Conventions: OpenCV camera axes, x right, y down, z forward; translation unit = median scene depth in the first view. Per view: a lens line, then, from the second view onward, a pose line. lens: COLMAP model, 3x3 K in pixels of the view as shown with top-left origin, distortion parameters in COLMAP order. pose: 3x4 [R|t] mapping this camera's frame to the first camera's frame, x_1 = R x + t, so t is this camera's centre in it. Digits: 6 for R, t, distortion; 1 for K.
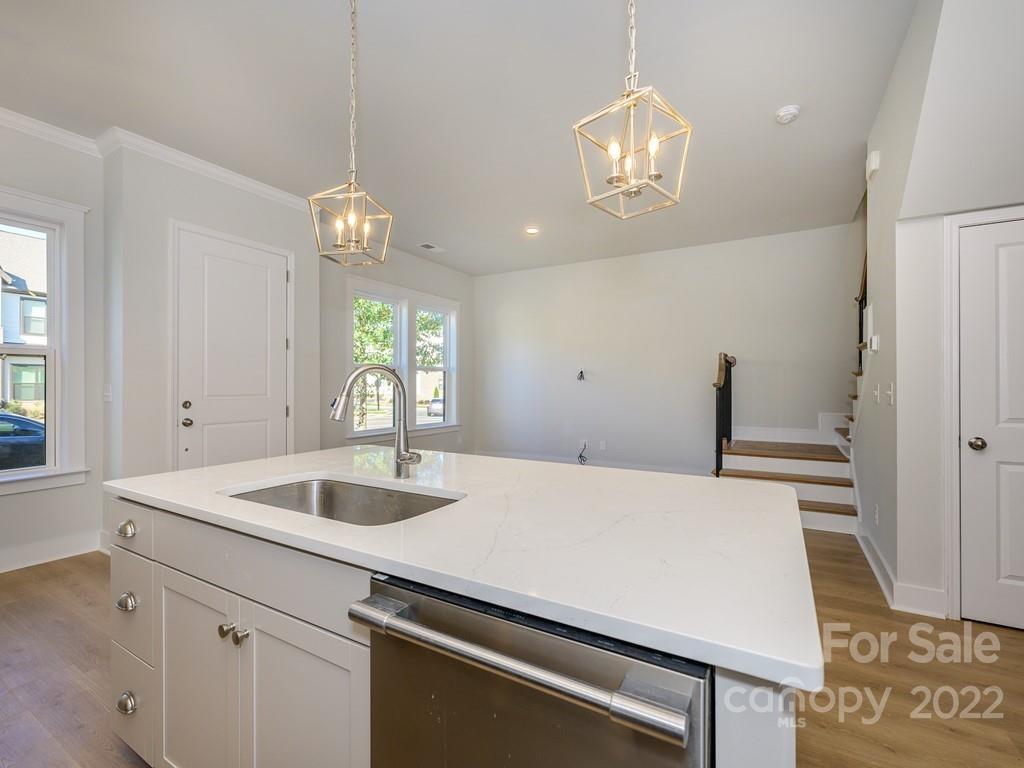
lens RADIAL K [[457.3, 0, 515.2], [0, 457.3, 384.5], [0, 0, 1]] dist [0.000574, -0.000310]
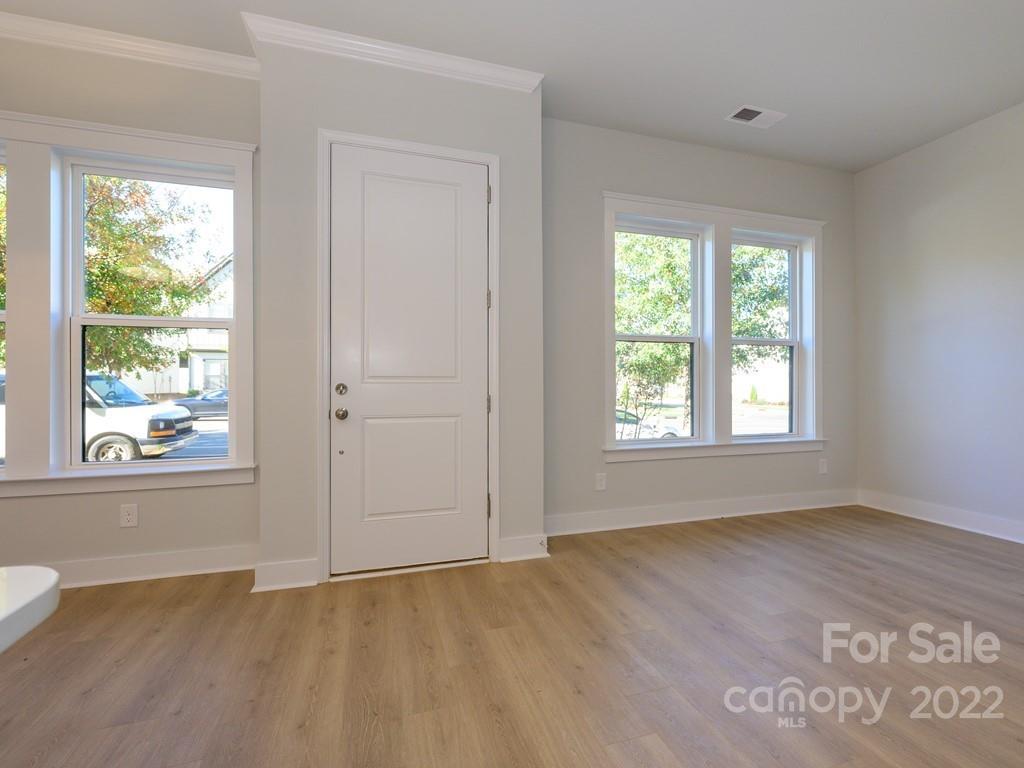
lens RADIAL K [[457.3, 0, 509.4], [0, 457.3, 382.5], [0, 0, 1]] dist [0.000574, -0.000310]
pose [[0.736150, -0.004086, -0.676806, -0.027993], [0.002250, 0.999991, -0.003590, 0.021578], [0.676815, 0.001120, 0.736152, 0.376432]]
